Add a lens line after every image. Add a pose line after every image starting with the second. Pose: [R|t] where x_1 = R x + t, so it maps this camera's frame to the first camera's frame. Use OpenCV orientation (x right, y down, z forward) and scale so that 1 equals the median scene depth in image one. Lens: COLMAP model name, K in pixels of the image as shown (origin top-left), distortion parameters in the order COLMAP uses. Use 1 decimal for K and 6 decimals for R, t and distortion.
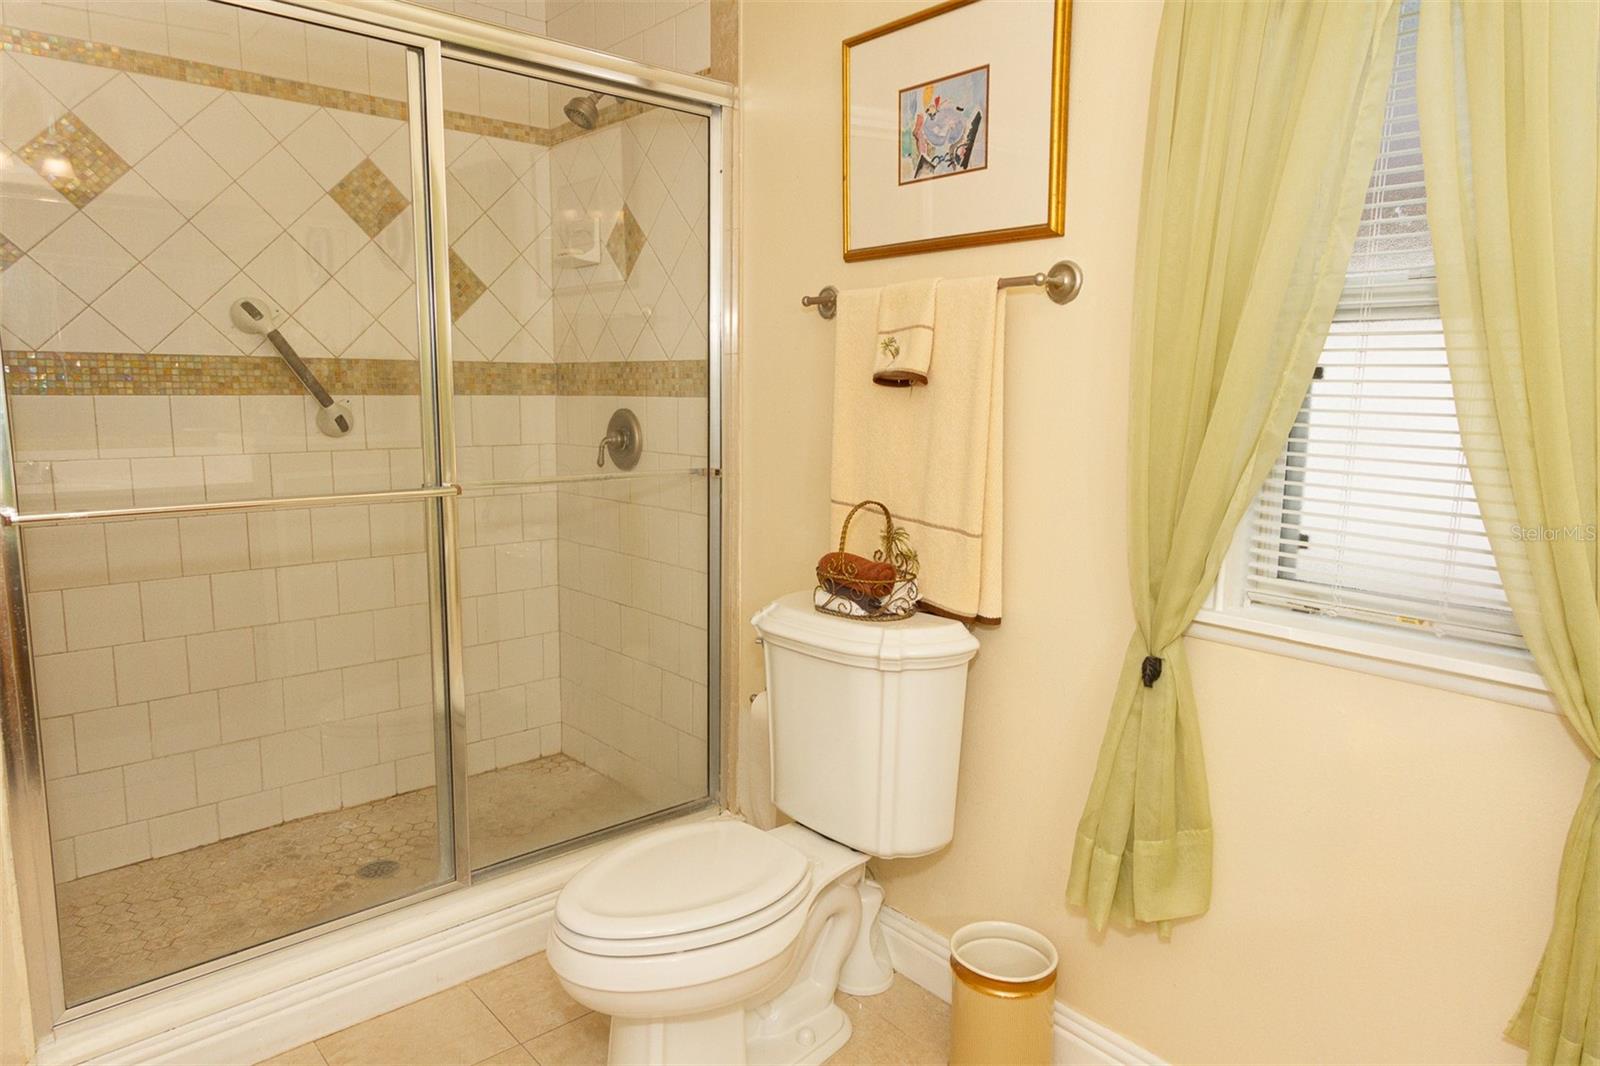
lens RADIAL K [[1006.8, 0, 799.4], [0, 1006.8, 525.2], [0, 0, 1]] dist [0.030274, -0.002568]
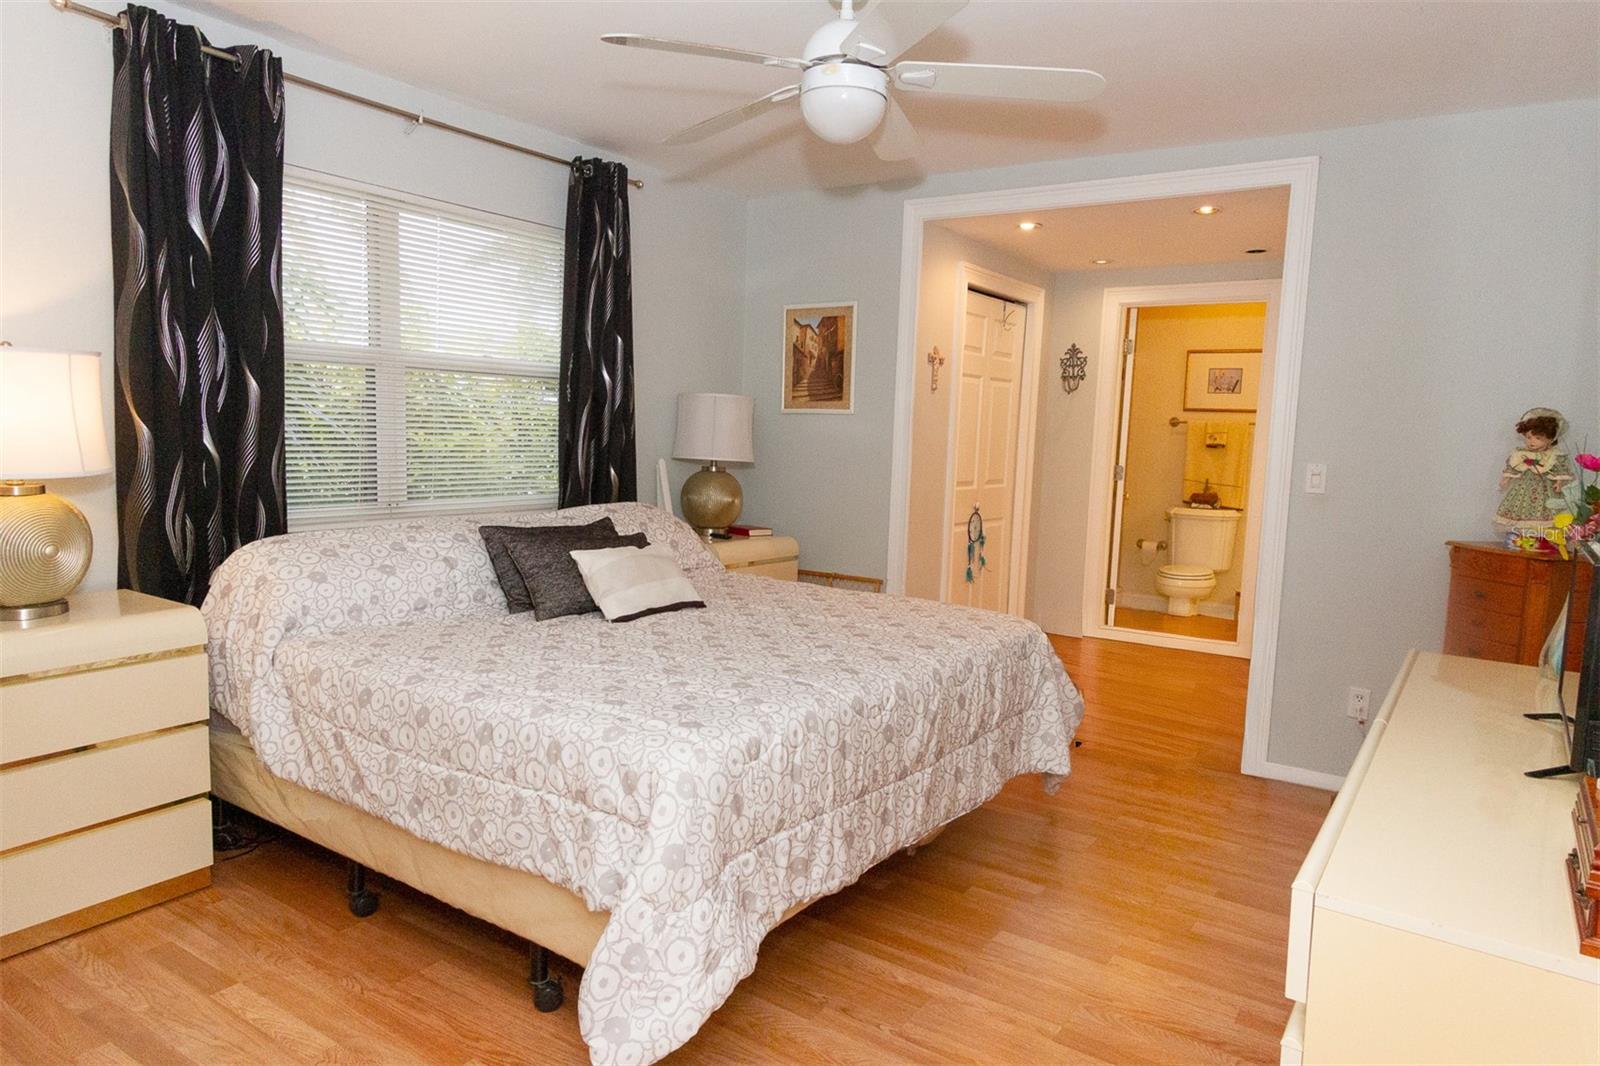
lens RADIAL K [[1006.8, 0, 799.8], [0, 1006.8, 539.4], [0, 0, 1]] dist [0.030274, -0.002568]
pose [[0.969971, -0.002711, 0.243207, -2.371157], [0.008709, 0.999684, -0.023590, 0.284386], [-0.243066, 0.025000, 0.969688, -2.323870]]
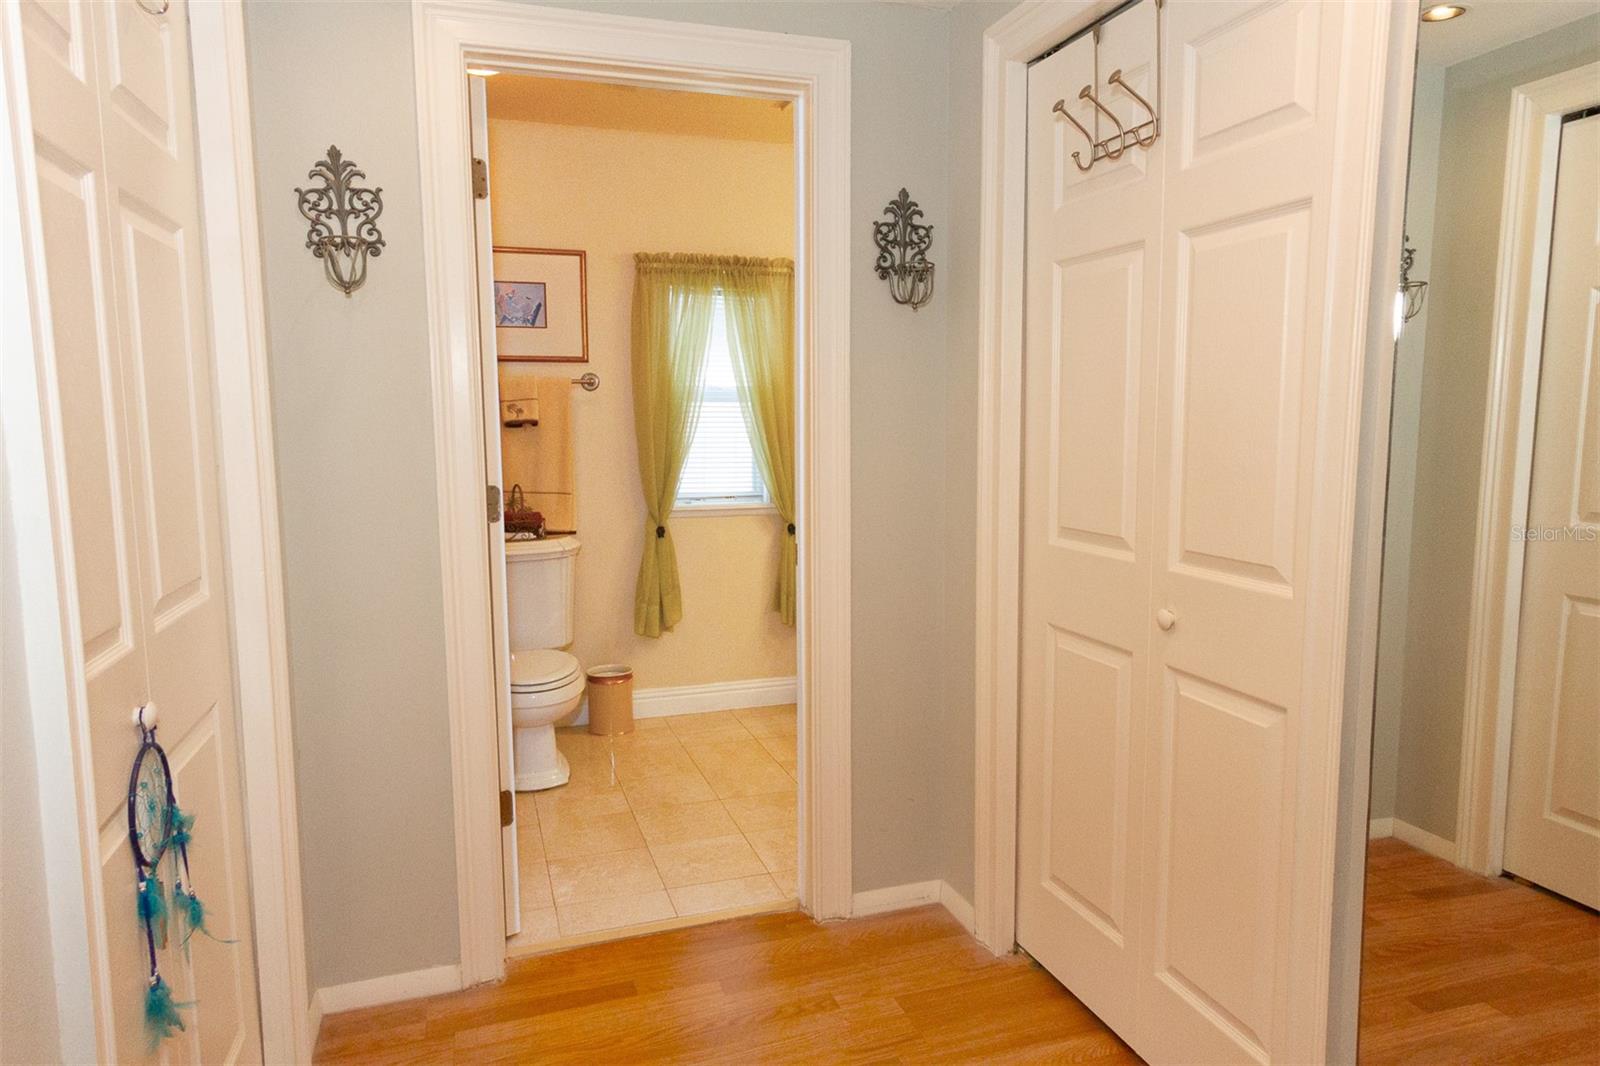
lens RADIAL K [[1006.8, 0, 798.1], [0, 1006.8, 526.0], [0, 0, 1]] dist [0.030274, -0.002568]
pose [[0.385615, -0.117671, 0.915125, -1.619718], [0.143779, 0.987381, 0.066377, 0.005141], [-0.911388, 0.105980, 0.397668, -0.317196]]
